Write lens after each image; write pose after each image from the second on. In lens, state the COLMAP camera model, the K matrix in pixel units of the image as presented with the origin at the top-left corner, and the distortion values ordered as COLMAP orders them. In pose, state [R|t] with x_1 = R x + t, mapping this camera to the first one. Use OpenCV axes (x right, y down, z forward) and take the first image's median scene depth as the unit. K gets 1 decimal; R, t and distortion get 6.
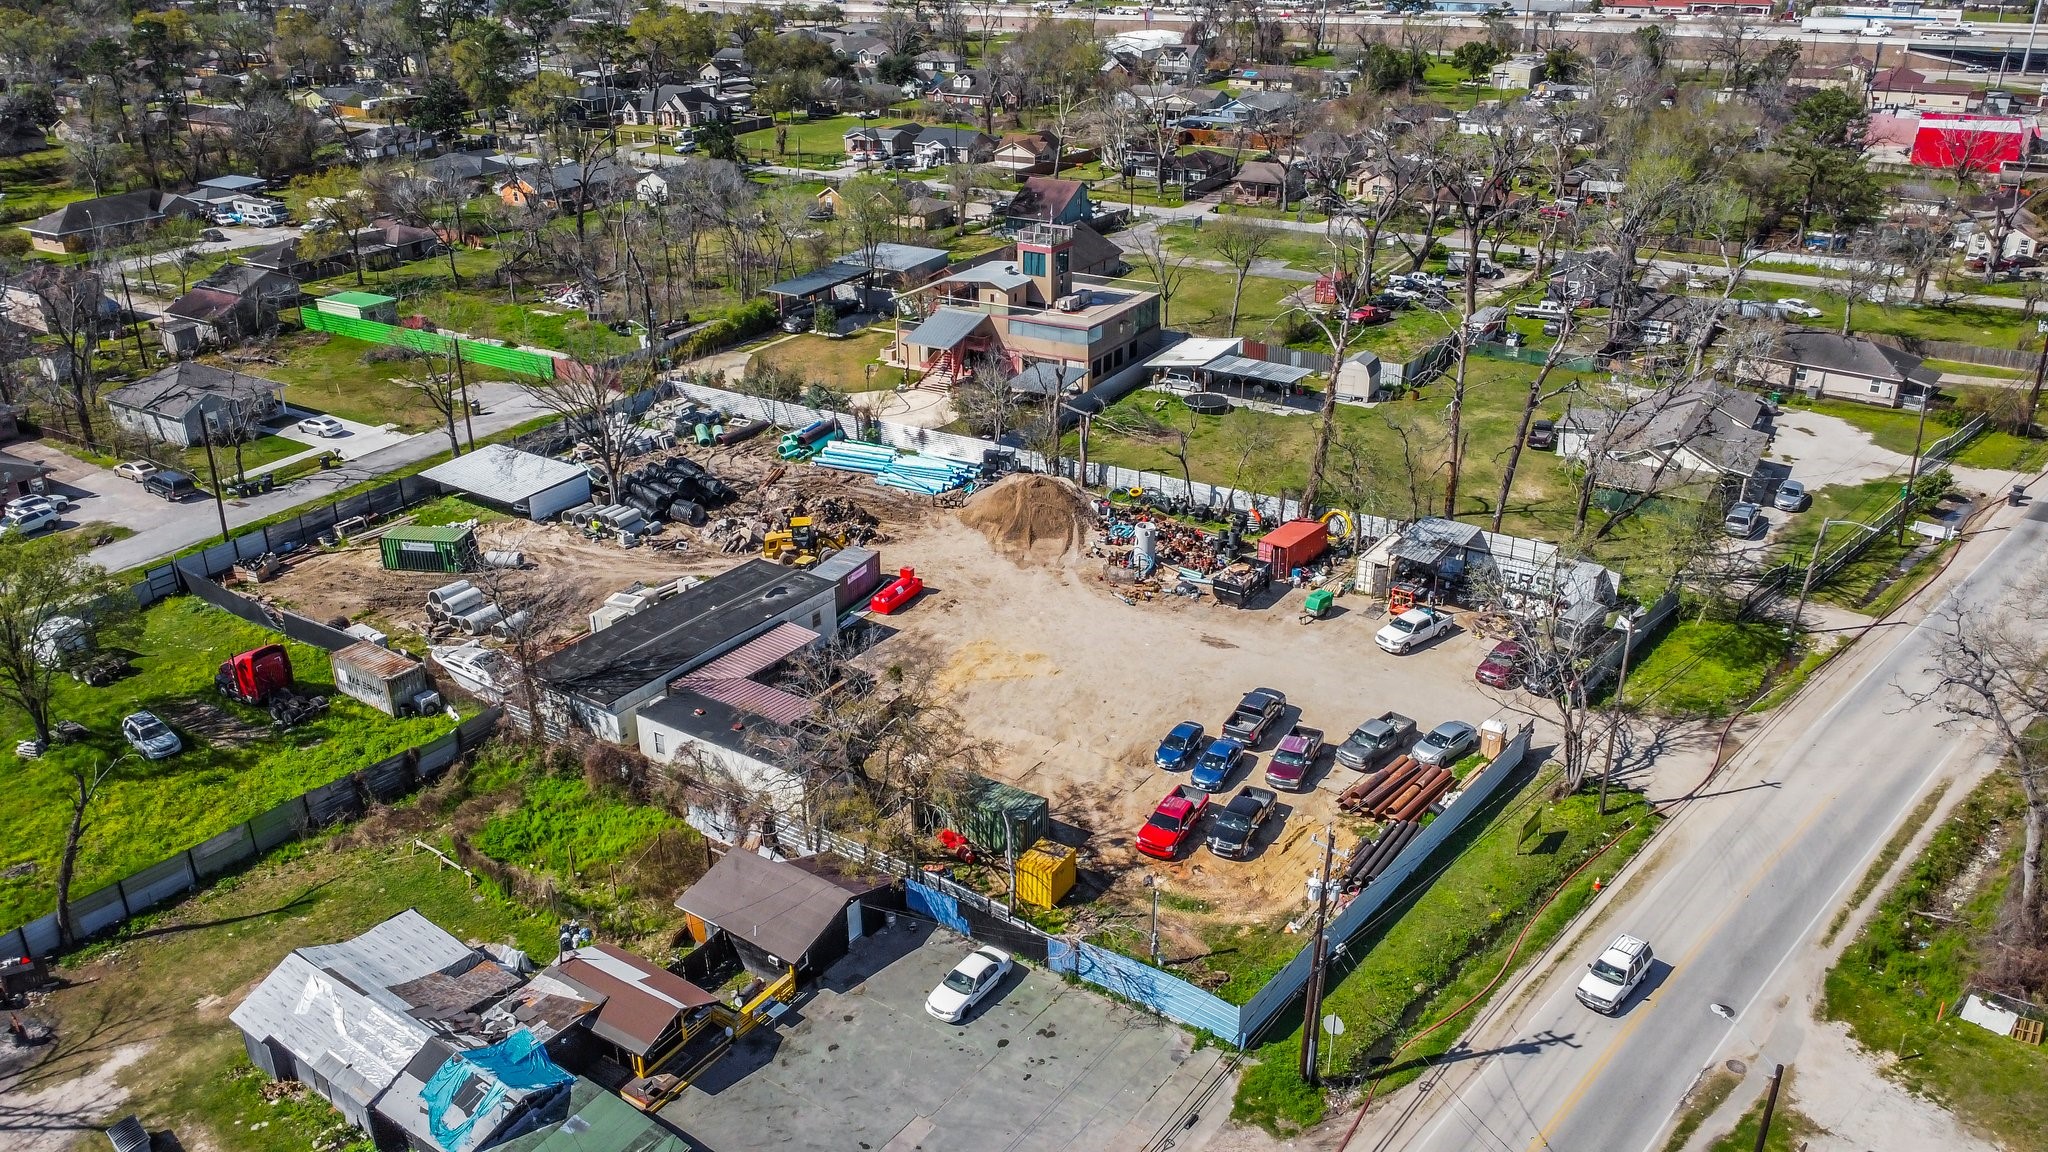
lens RADIAL K [[1536.3, 0, 1020.3], [0, 1536.3, 577.6], [0, 0, 1]] dist [-0.000897, -0.001233]
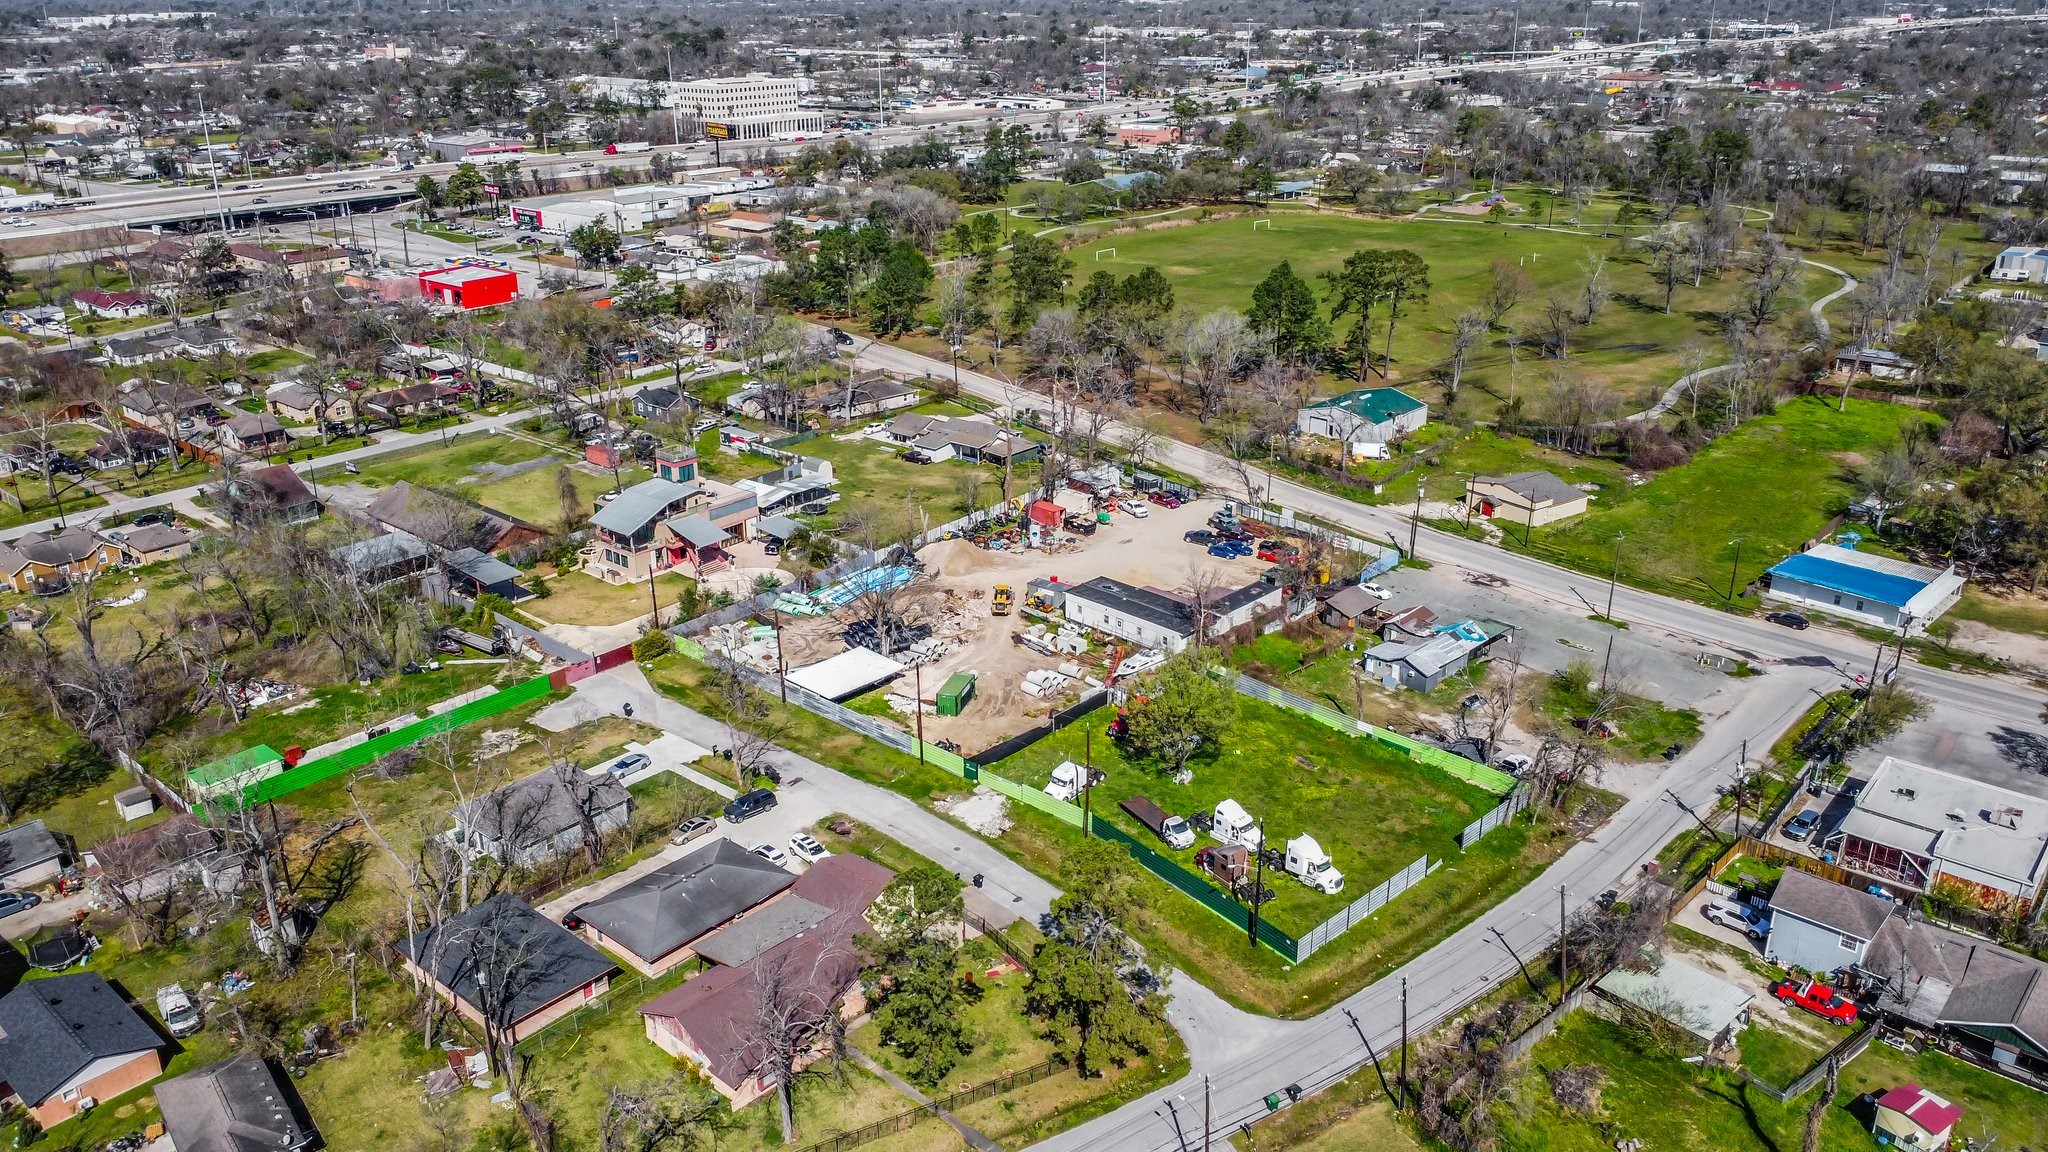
lens RADIAL K [[1532.0, 0, 1019.3], [0, 1532.0, 575.8], [0, 0, 1]] dist [-0.004376, -0.000833]
pose [[0.170489, -0.355691, 0.918922, -1.585639], [0.408768, 0.874074, 0.262492, -0.454005], [-0.896572, 0.330874, 0.294415, 0.408687]]
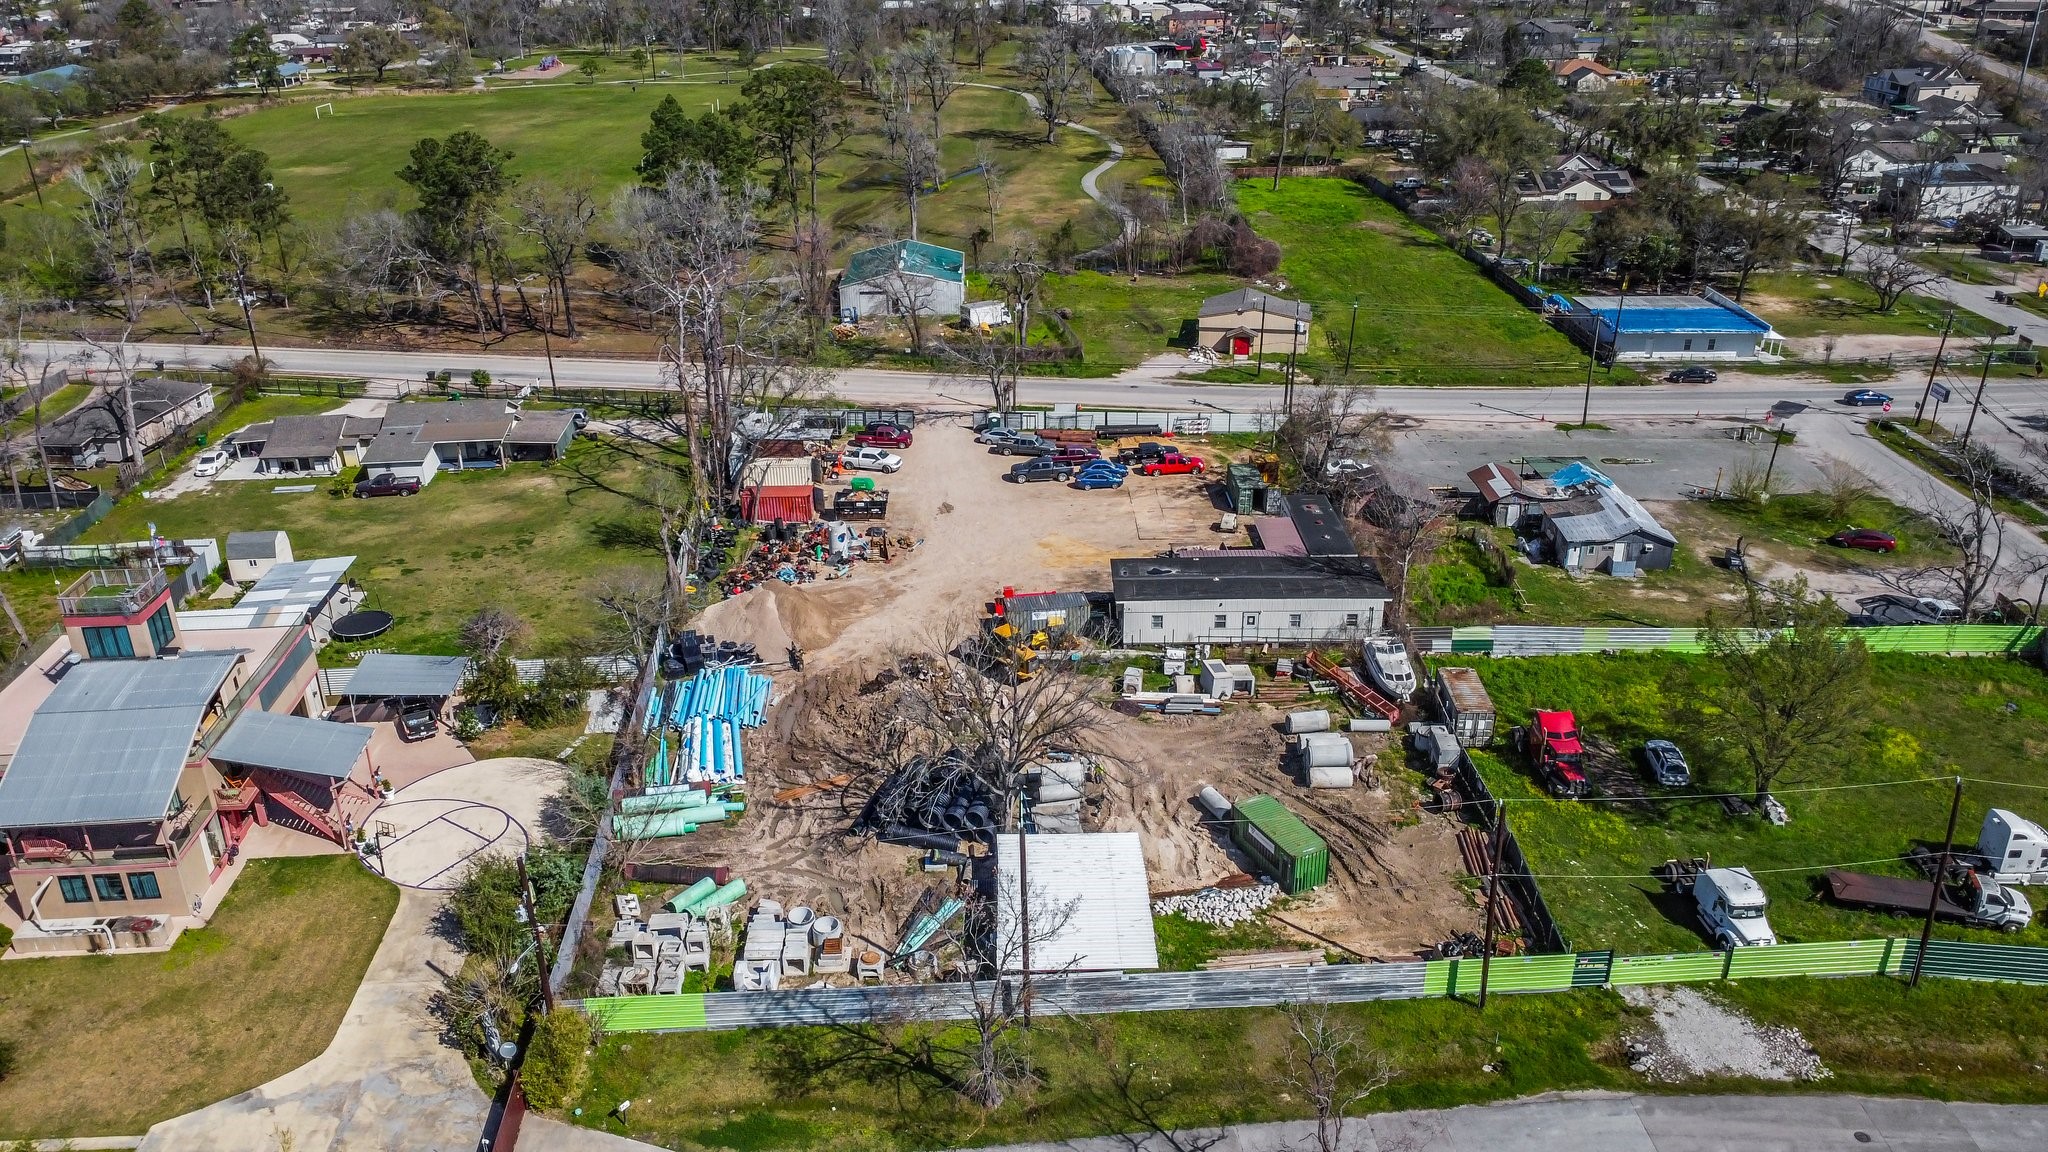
lens RADIAL K [[1532.0, 0, 1019.3], [0, 1532.0, 575.8], [0, 0, 1]] dist [-0.004376, -0.000833]
pose [[-0.567956, -0.331846, 0.753196, -0.767683], [0.352047, 0.729234, 0.586754, -0.555460], [-0.743968, 0.598411, -0.297348, 1.128750]]
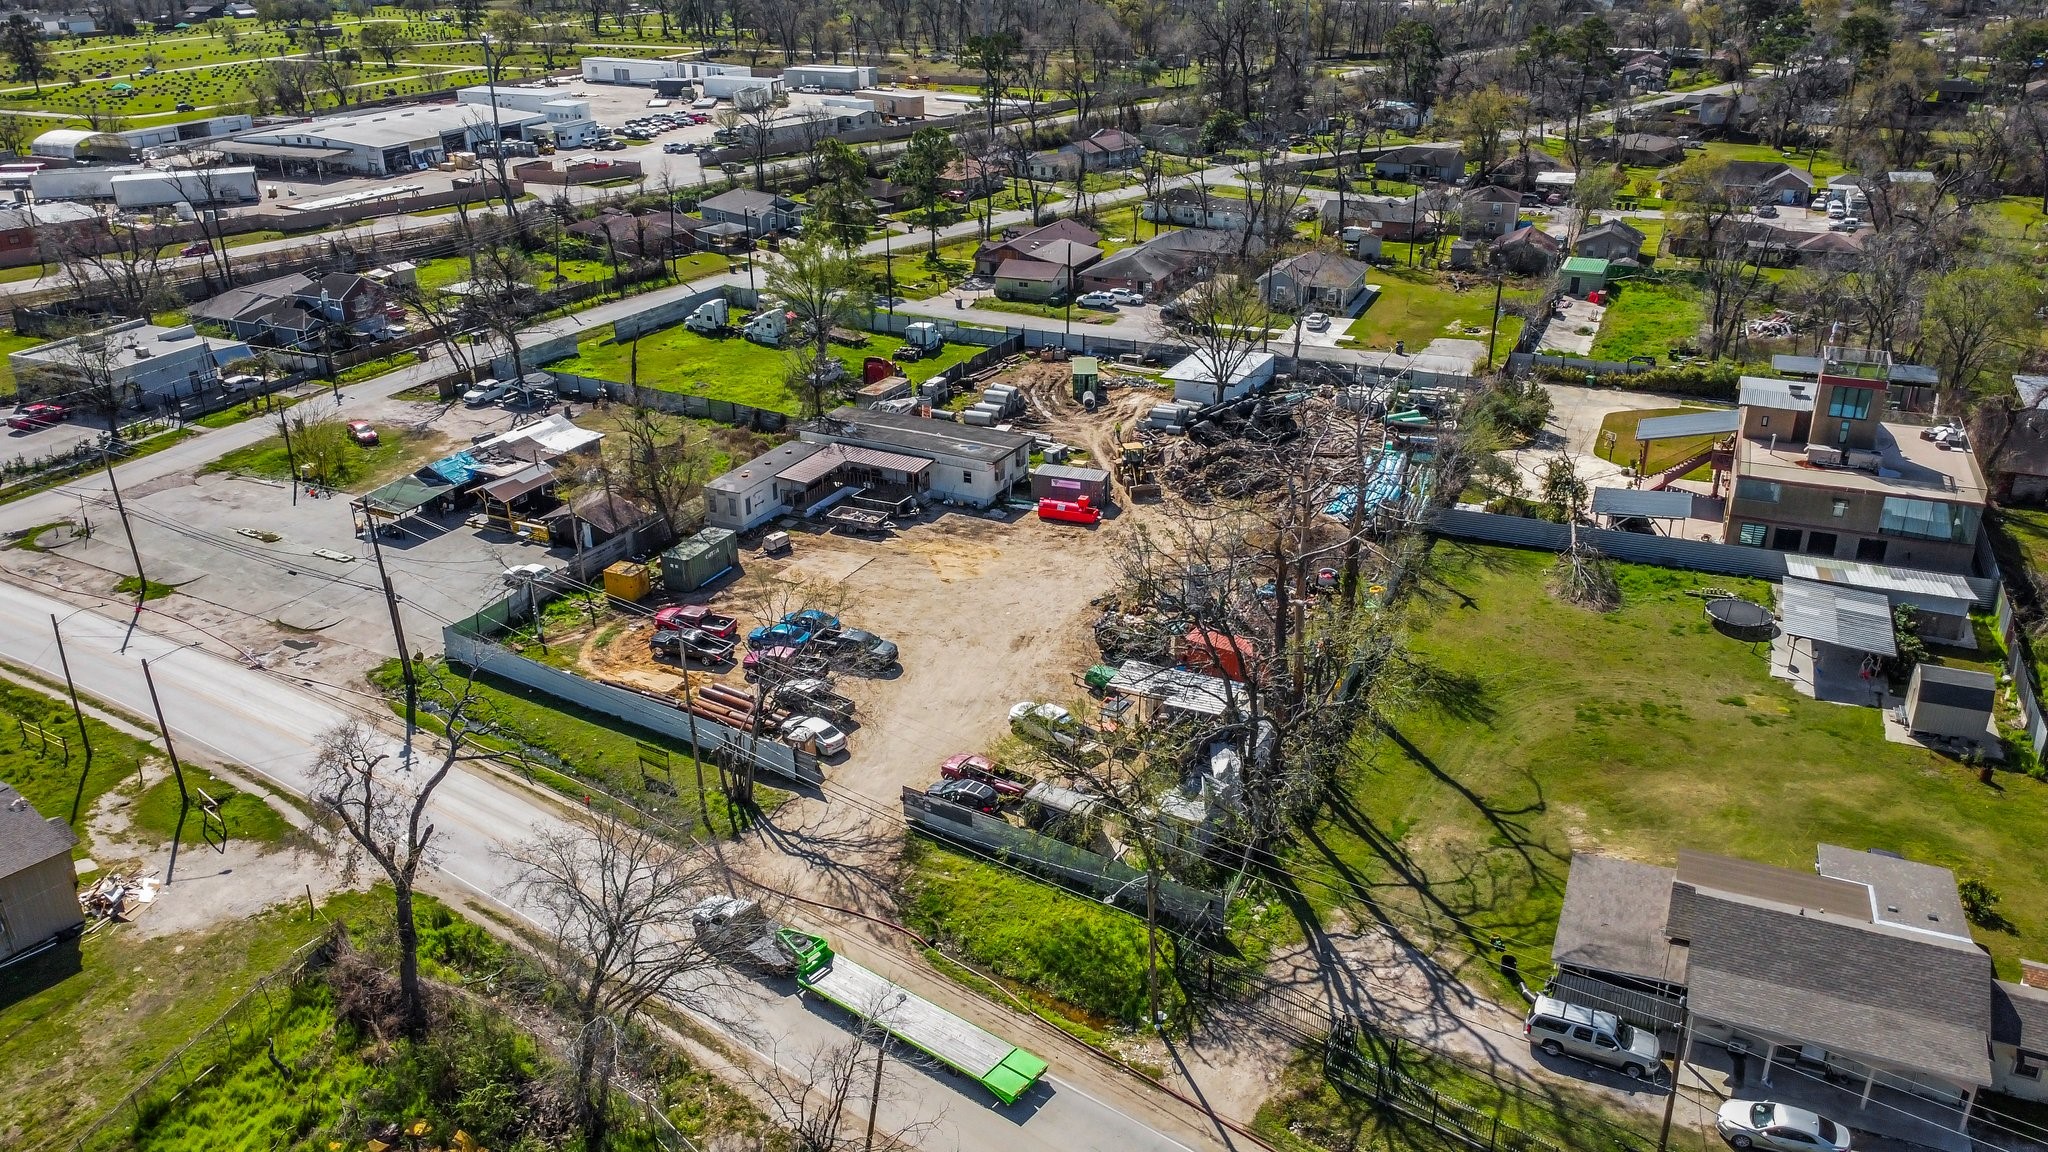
lens RADIAL K [[1536.3, 0, 1020.3], [0, 1536.3, 577.6], [0, 0, 1]] dist [-0.000897, -0.001233]
pose [[0.115635, 0.409637, -0.904890, 0.847061], [-0.395899, 0.854520, 0.336243, -0.277129], [0.910984, 0.319364, 0.260987, 0.581839]]
